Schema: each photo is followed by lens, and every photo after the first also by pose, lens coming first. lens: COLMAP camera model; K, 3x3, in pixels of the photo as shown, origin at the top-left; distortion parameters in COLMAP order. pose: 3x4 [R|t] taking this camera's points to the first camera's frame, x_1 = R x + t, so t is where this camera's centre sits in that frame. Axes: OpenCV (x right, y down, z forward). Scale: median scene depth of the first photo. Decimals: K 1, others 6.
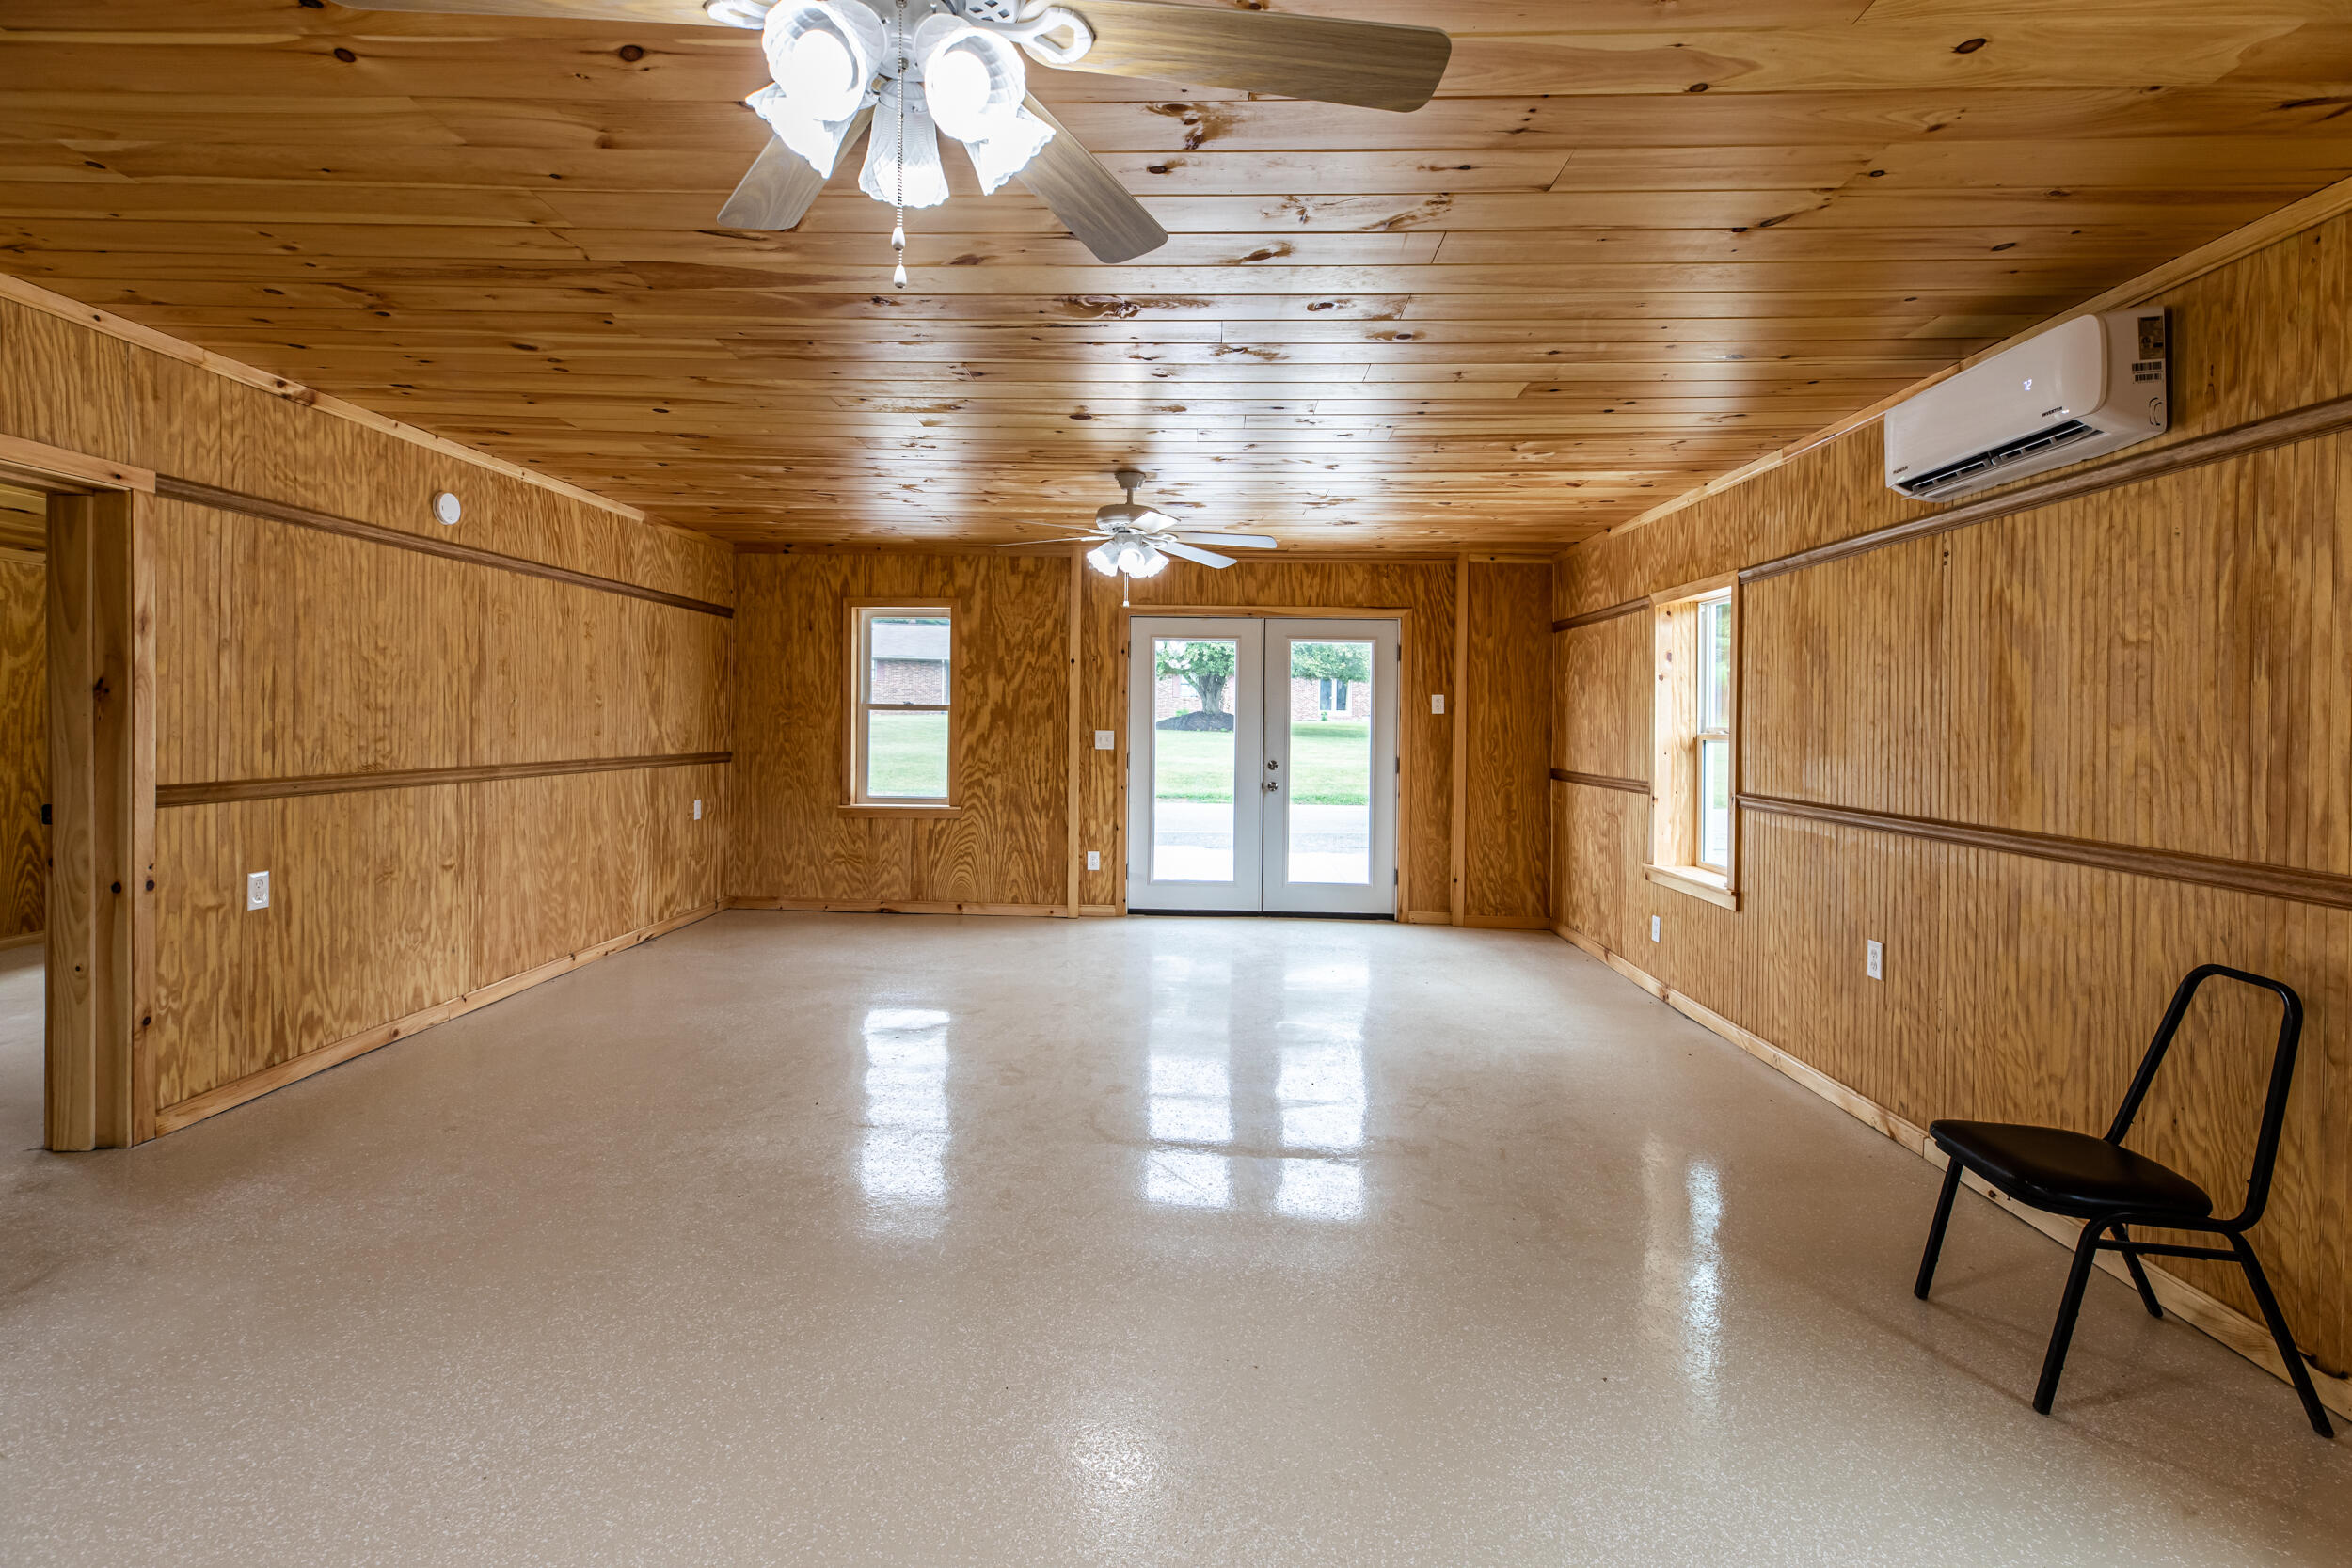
lens RADIAL K [[1073.4, 0, 1171.3], [0, 1073.4, 723.2], [0, 0, 1]] dist [0.001416, 0.000149]
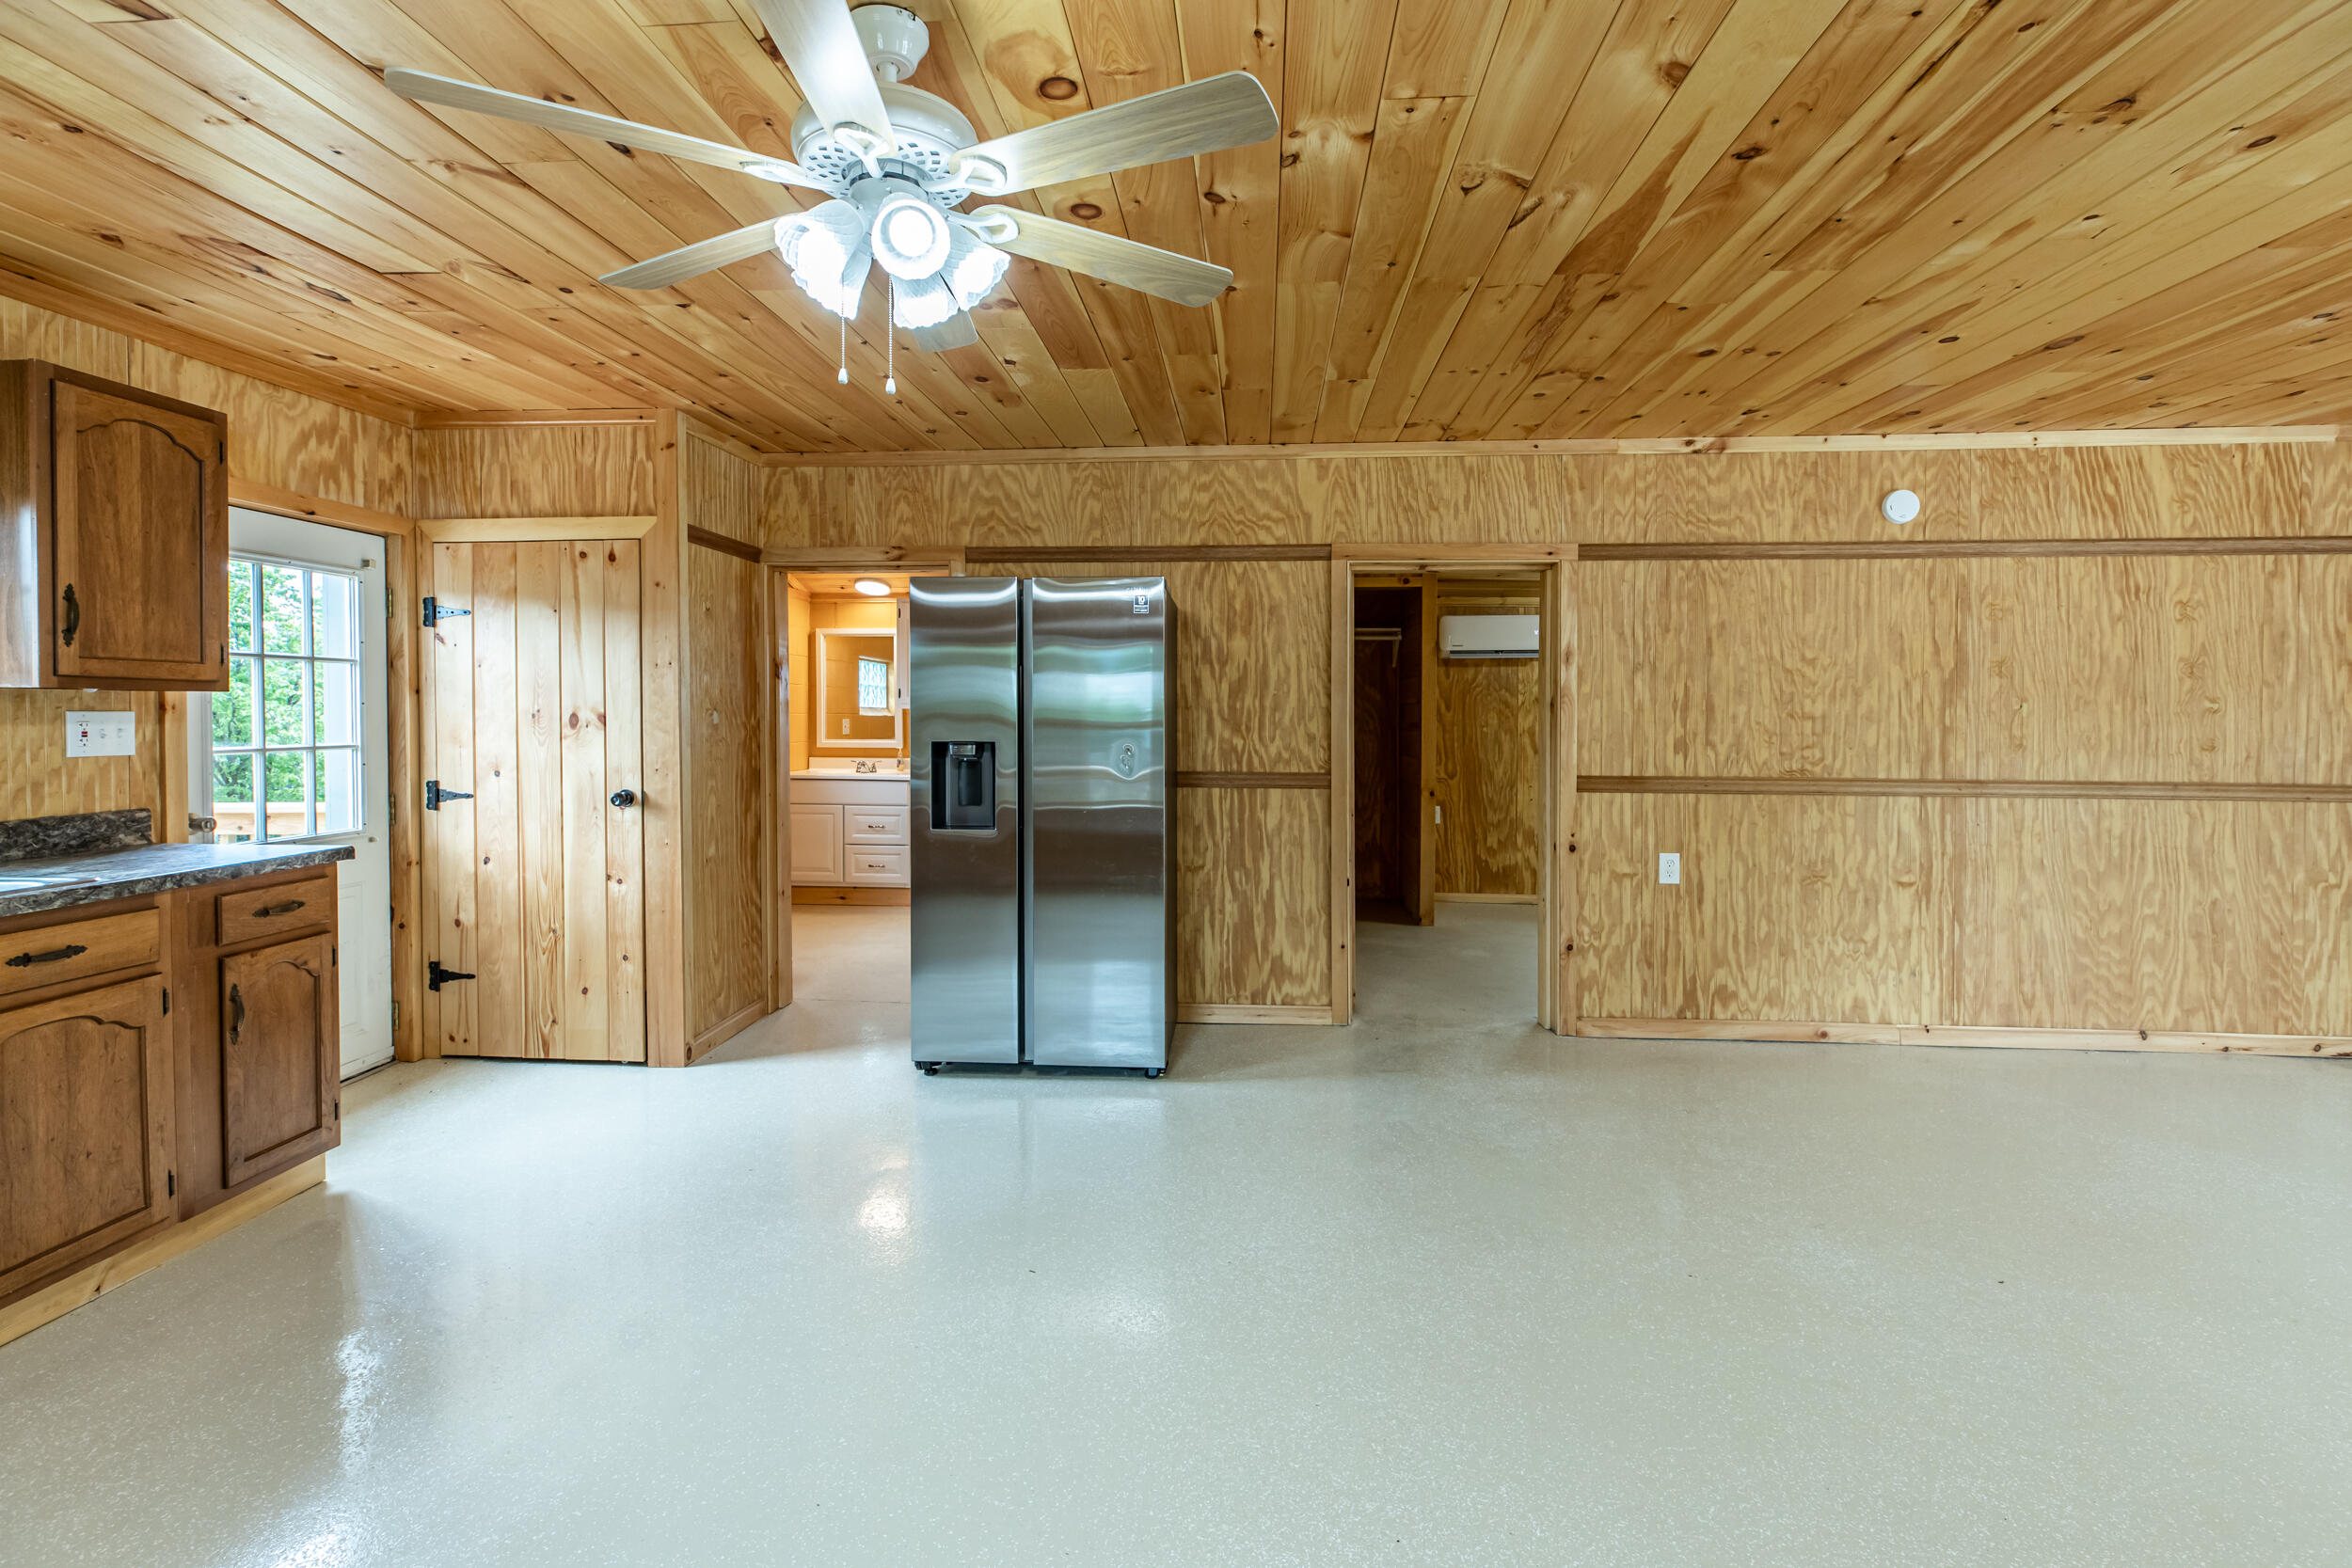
lens RADIAL K [[1063.7, 0, 1169.0], [0, 1063.7, 733.3], [0, 0, 1]] dist [0.002190, 0.000008]
pose [[-0.054165, 0.001619, -0.998531, 0.352397], [-0.009366, 0.999954, 0.002129, 0.005907], [0.998488, 0.009467, -0.054148, 0.468746]]
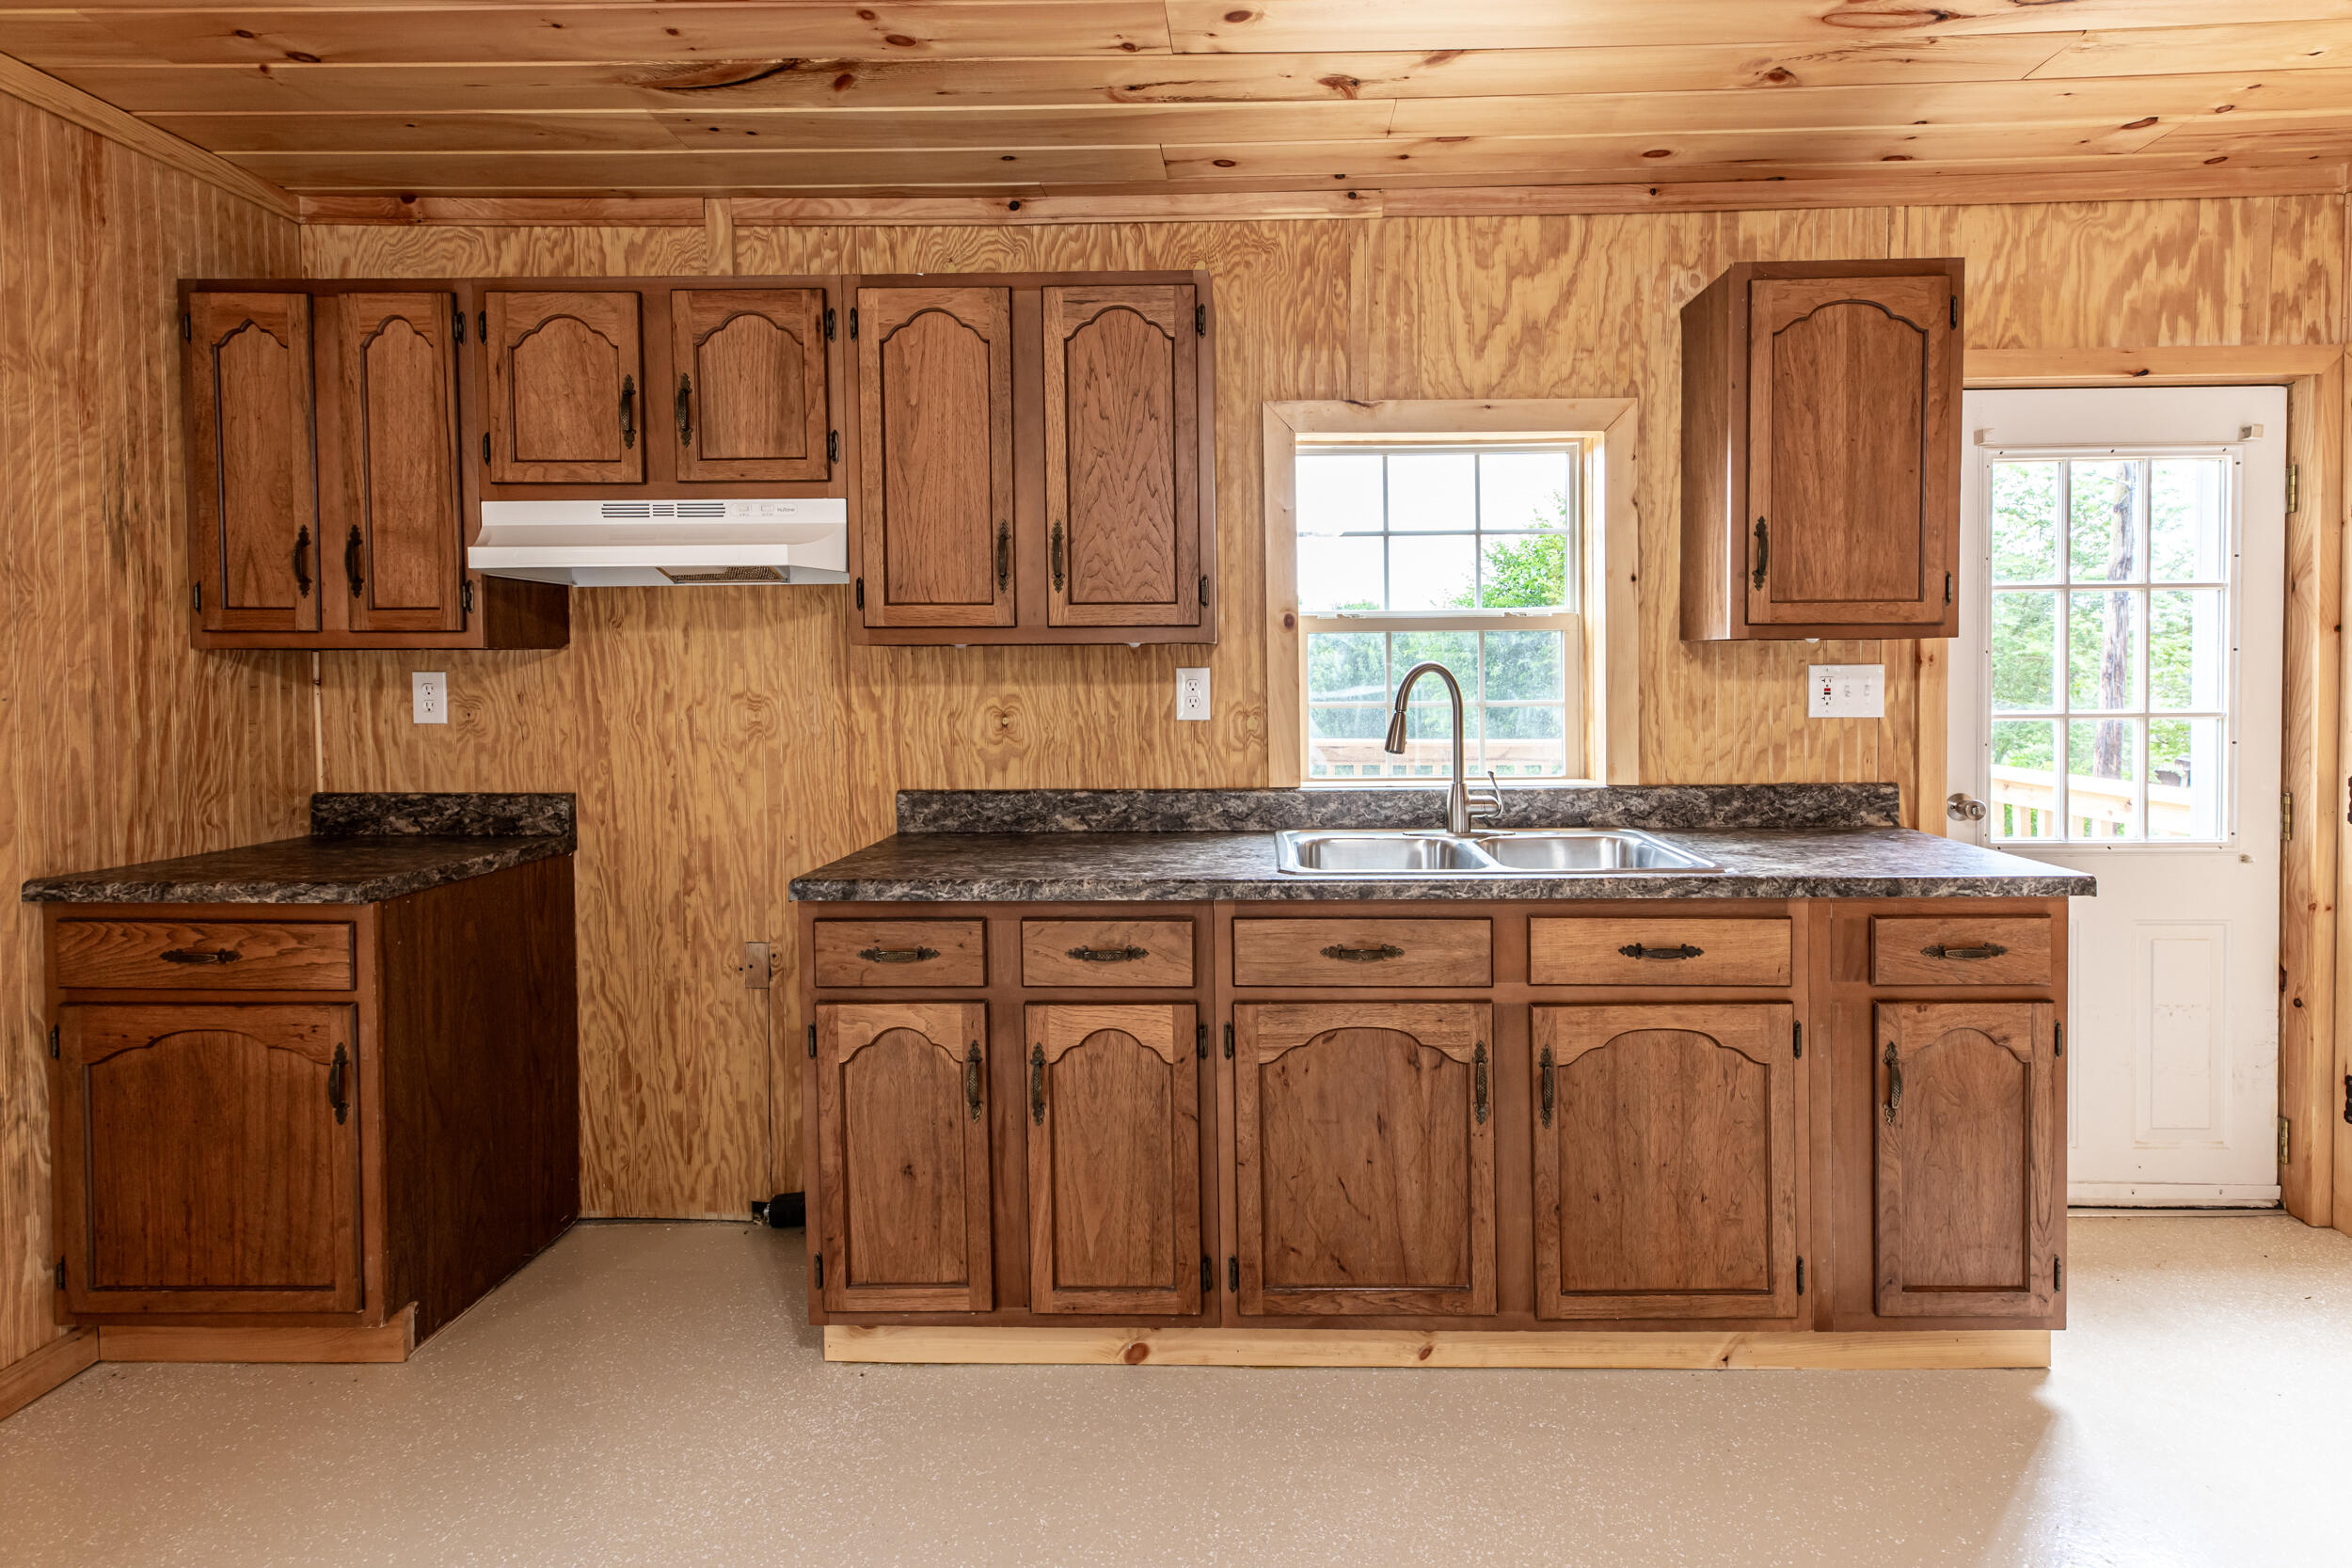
lens RADIAL K [[1122.8, 0, 1228.9], [0, 1122.8, 700.3], [0, 0, 1]] dist [0.003546, 0.000487]
pose [[-0.999950, -0.009950, 0.001407, 0.009444], [-0.009894, 0.999332, 0.035185, 0.000243], [-0.001756, 0.035170, -0.999380, 0.350244]]
